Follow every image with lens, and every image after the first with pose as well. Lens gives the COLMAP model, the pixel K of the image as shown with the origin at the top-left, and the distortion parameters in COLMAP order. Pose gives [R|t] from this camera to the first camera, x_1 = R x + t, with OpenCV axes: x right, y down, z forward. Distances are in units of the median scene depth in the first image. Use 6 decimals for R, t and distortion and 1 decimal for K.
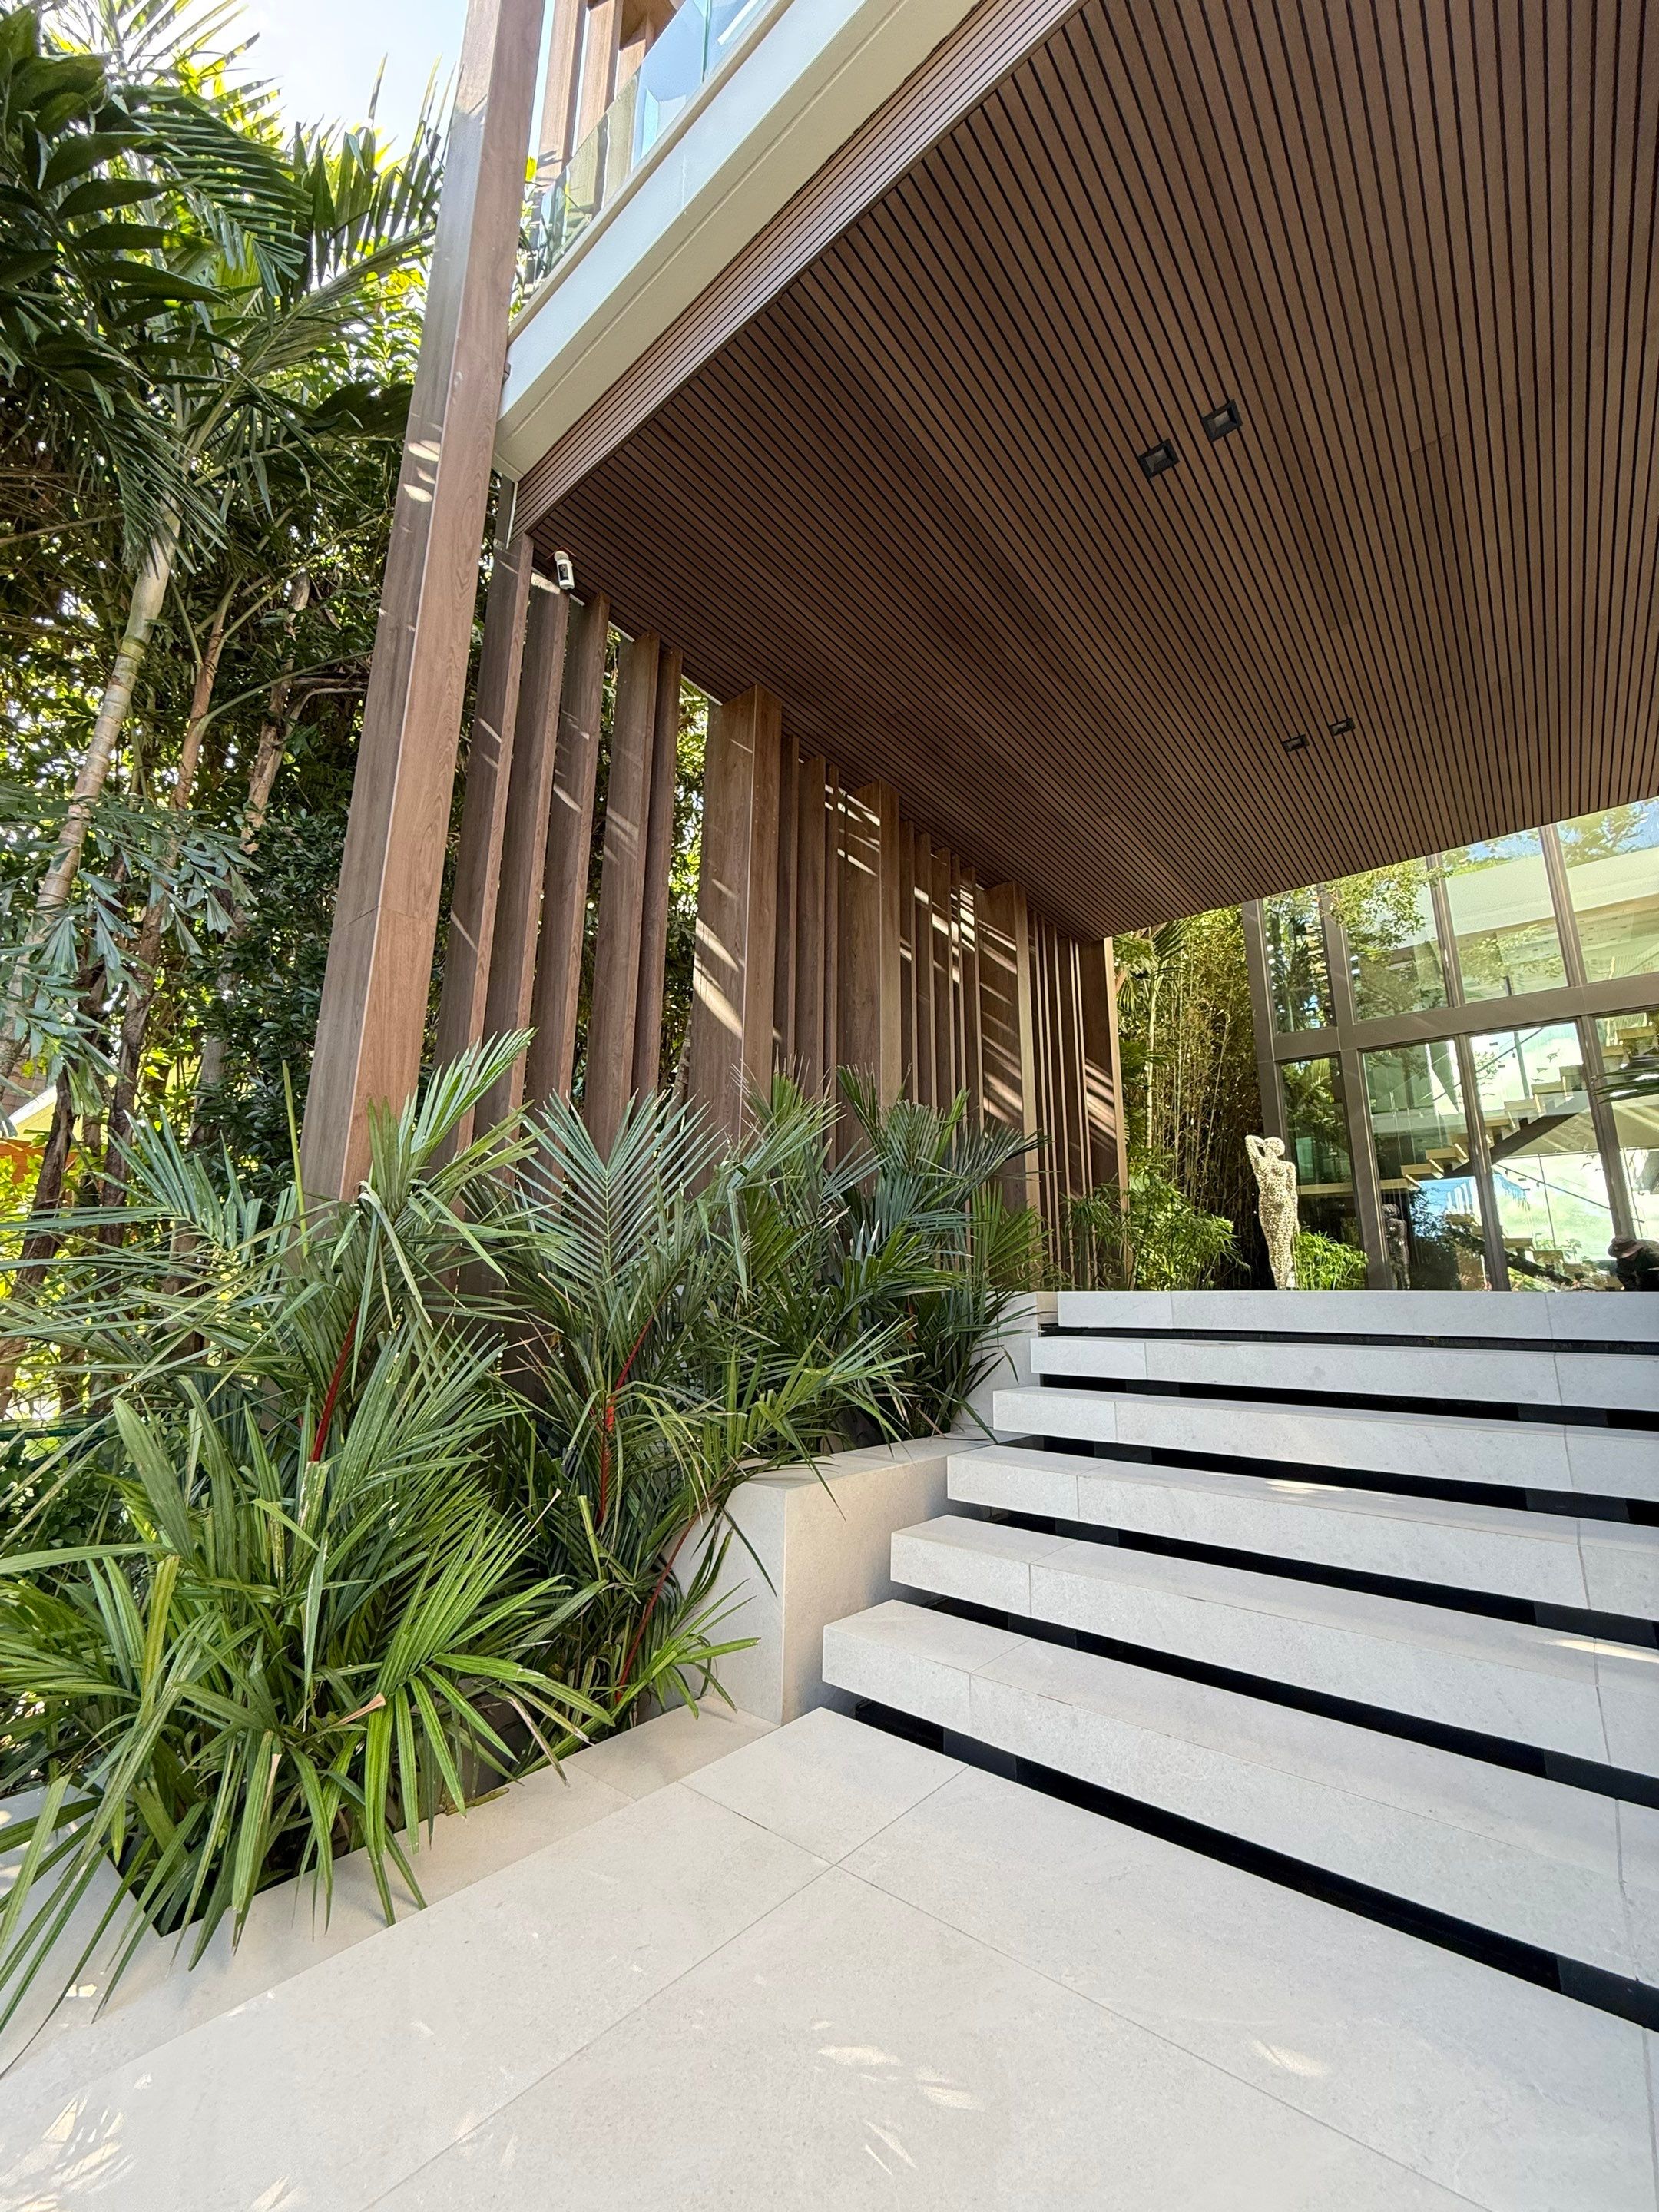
lens RADIAL K [[890.8, 0, 822.5], [0, 890.8, 1099.8], [0, 0, 1]] dist [0.001007, 0.000277]
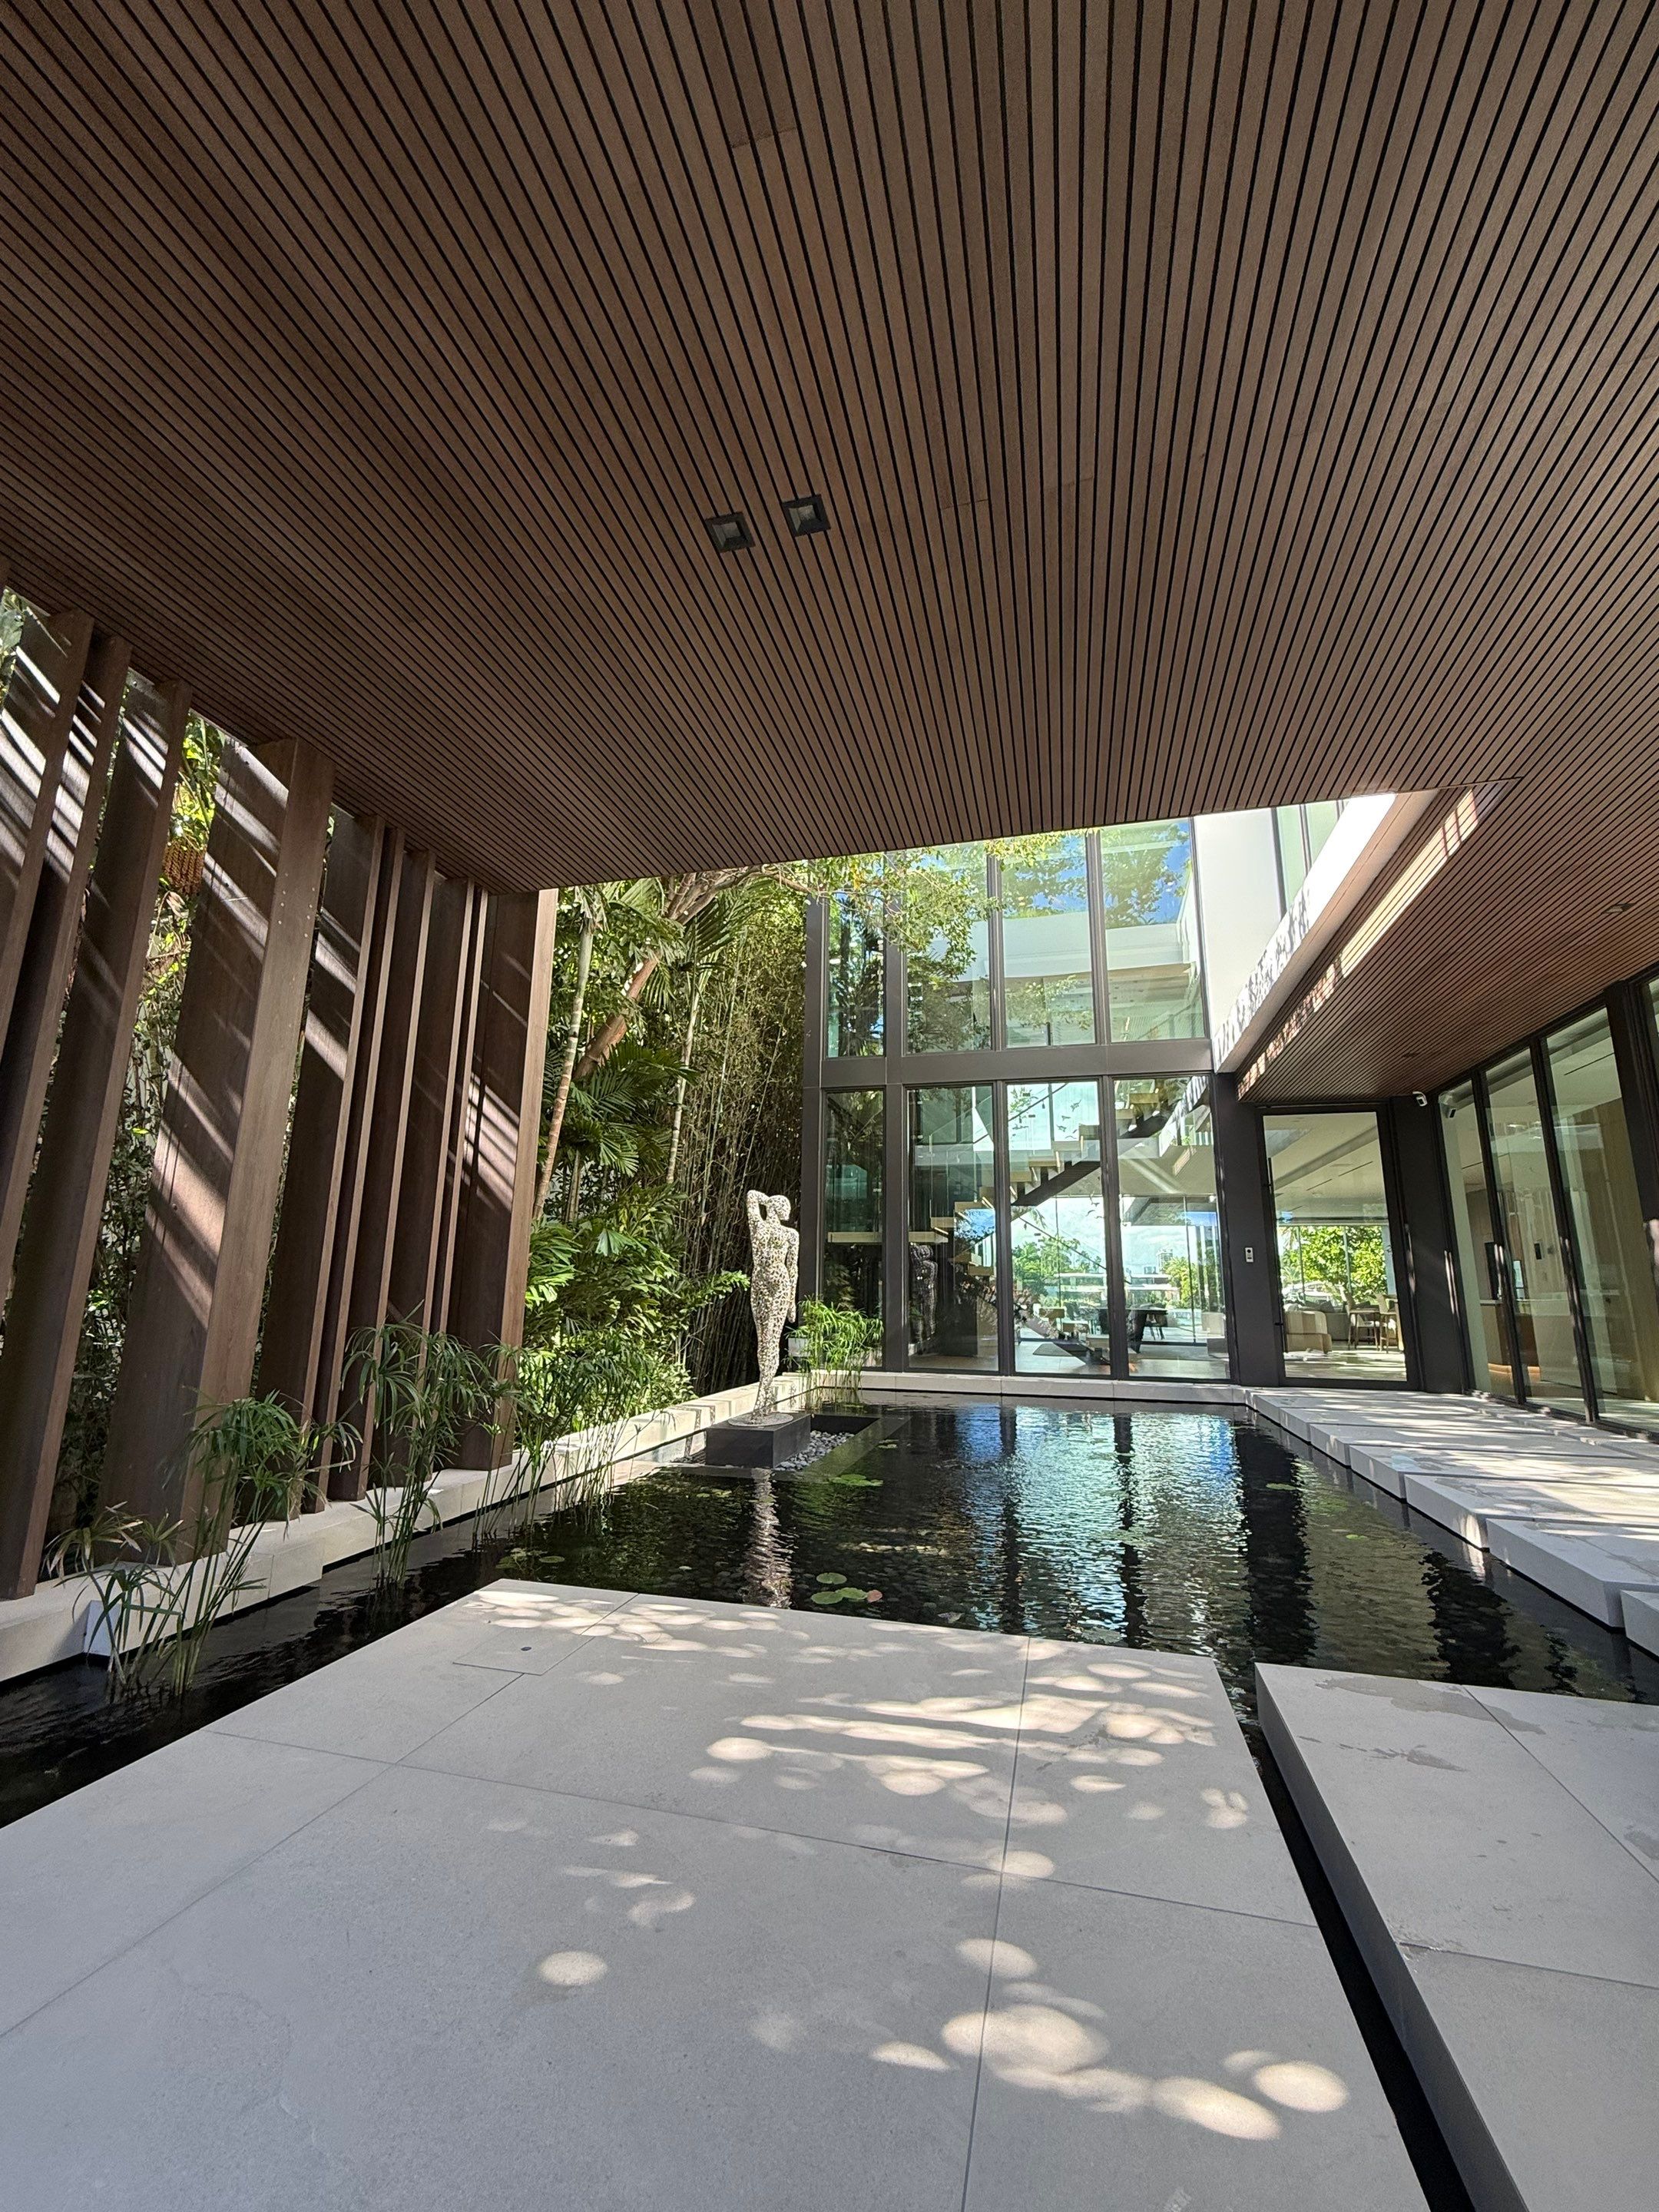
lens RADIAL K [[890.8, 0, 826.5], [0, 890.8, 1103.7], [0, 0, 1]] dist [0.001007, 0.000277]
pose [[0.910760, 0.088499, 0.403341, 0.157864], [-0.099327, 0.995037, 0.005958, -0.033199], [-0.400812, -0.045489, 0.915030, 0.194211]]
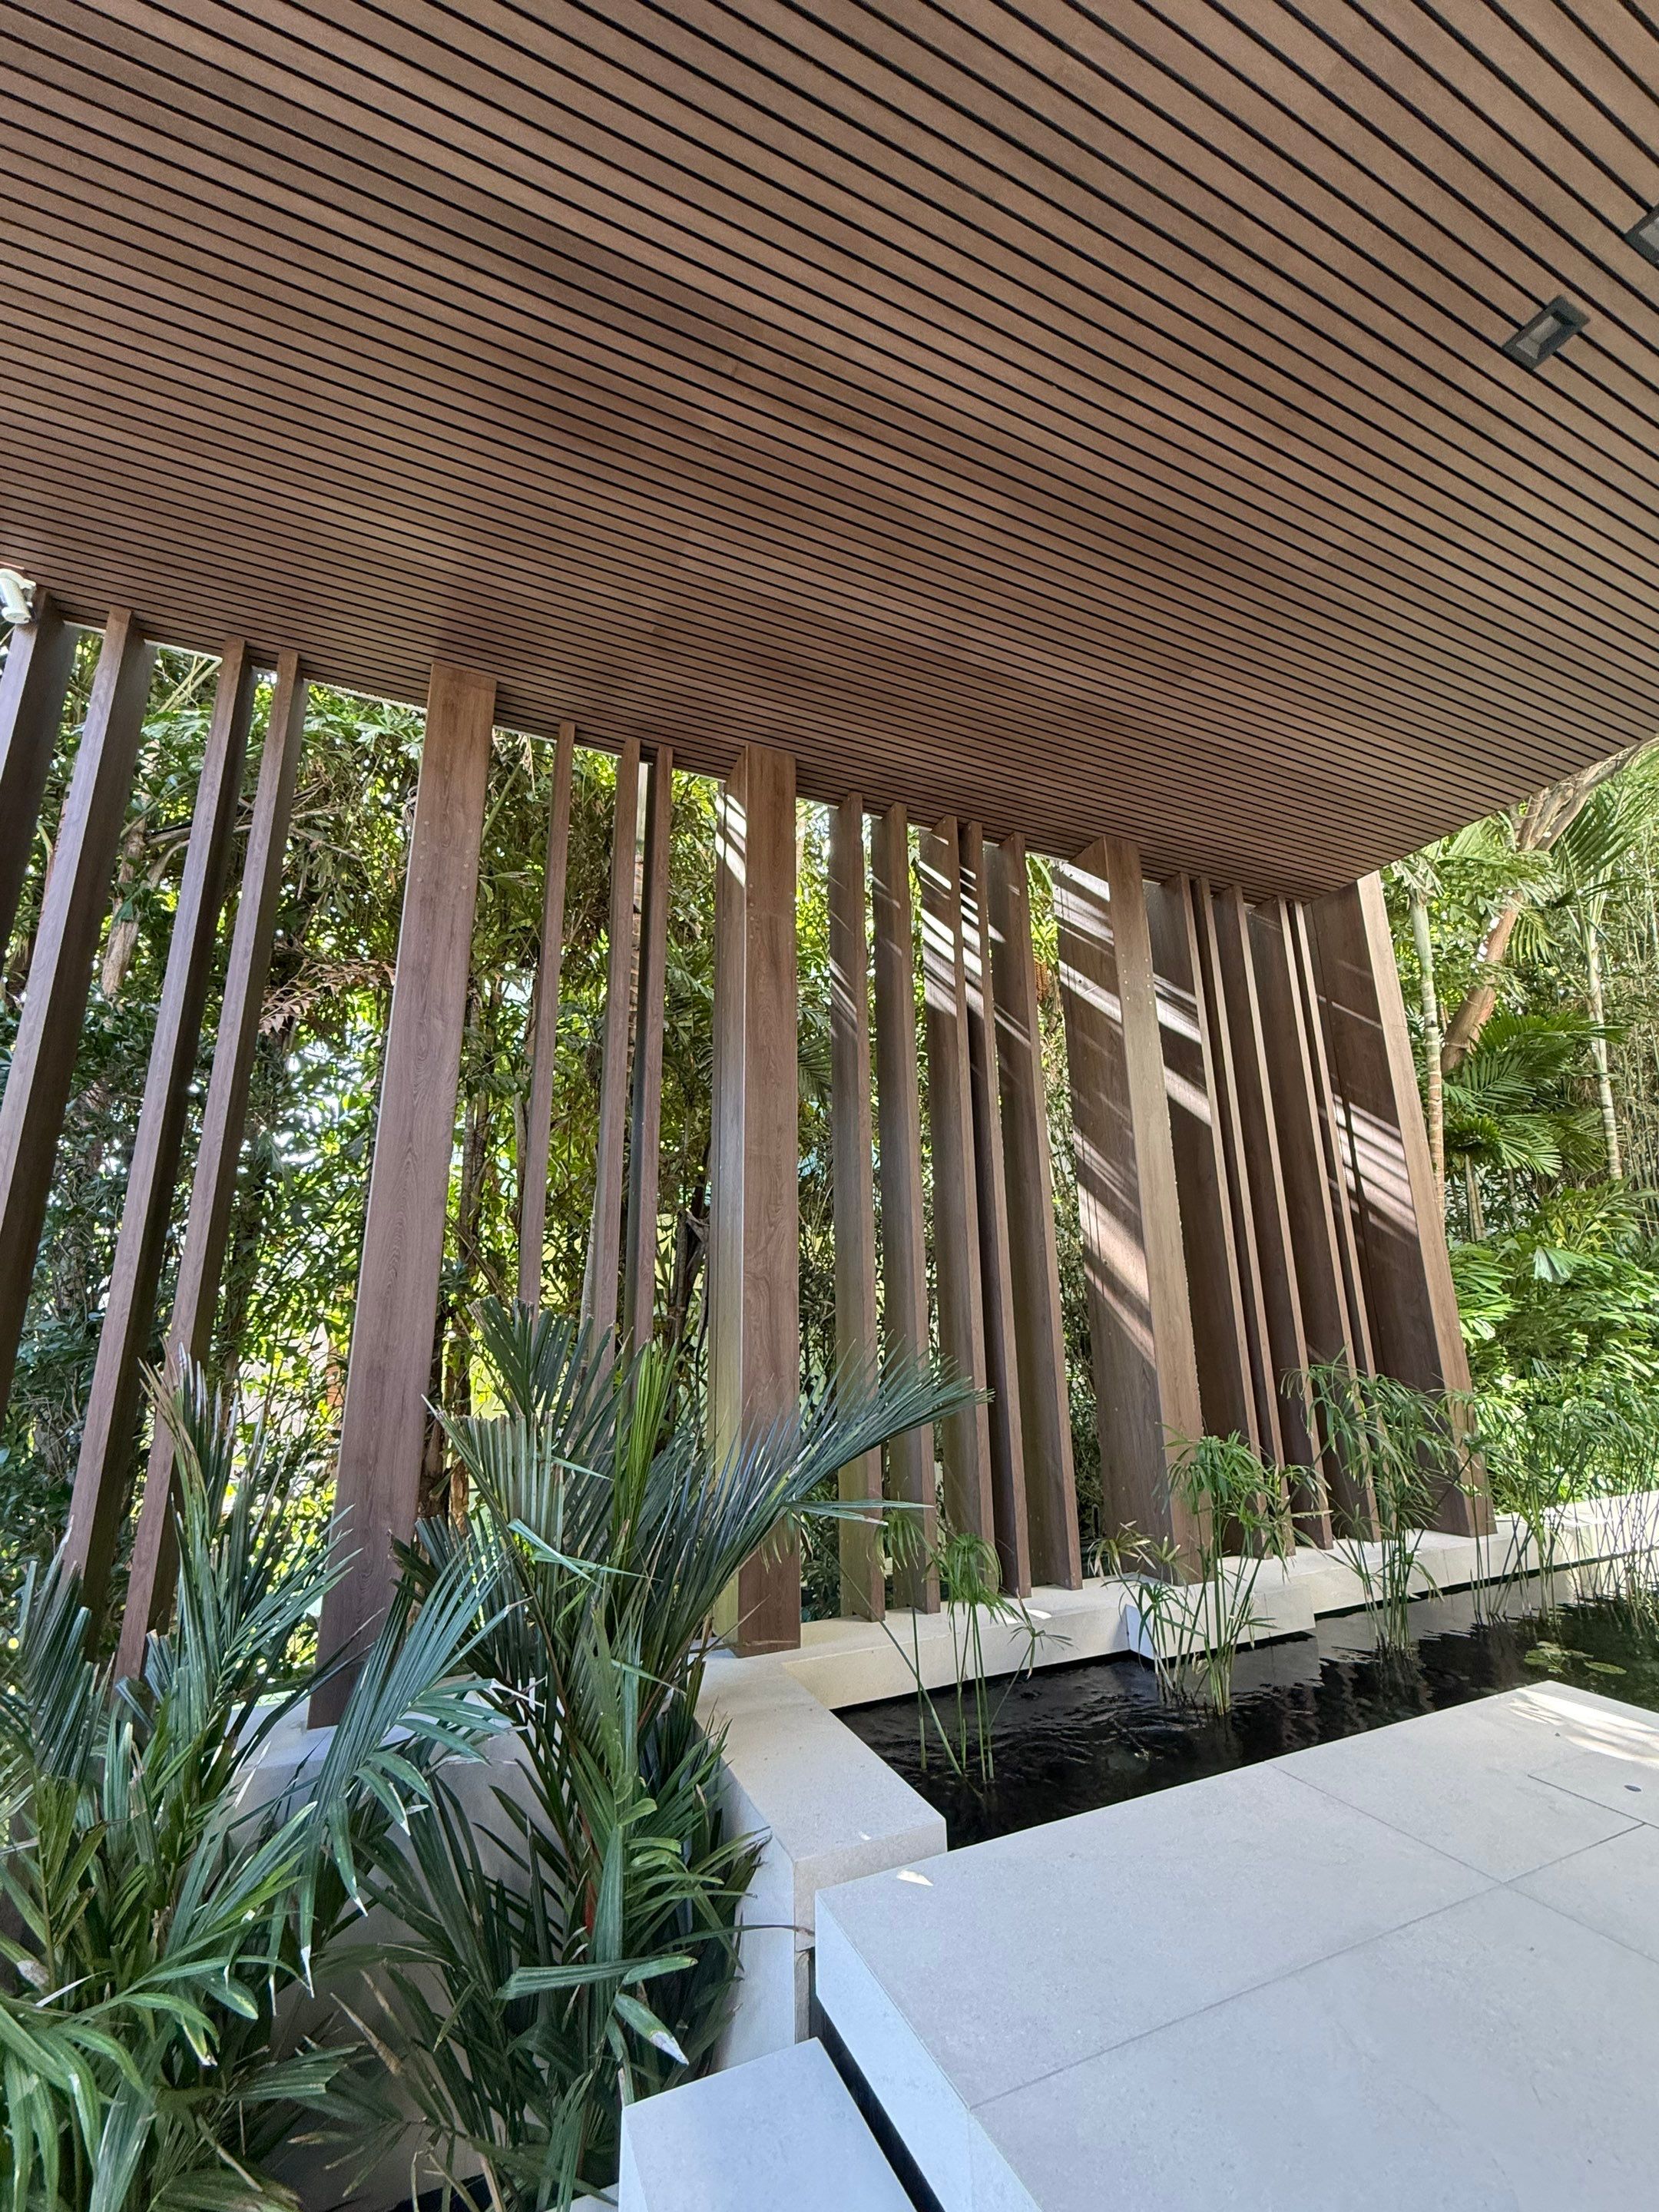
lens RADIAL K [[890.8, 0, 832.6], [0, 890.8, 1108.0], [0, 0, 1]] dist [0.001007, 0.000277]
pose [[0.891426, -0.128853, -0.434461, 0.151338], [0.124310, 0.991477, -0.038994, -0.033785], [0.435782, -0.019247, 0.899846, 0.195976]]
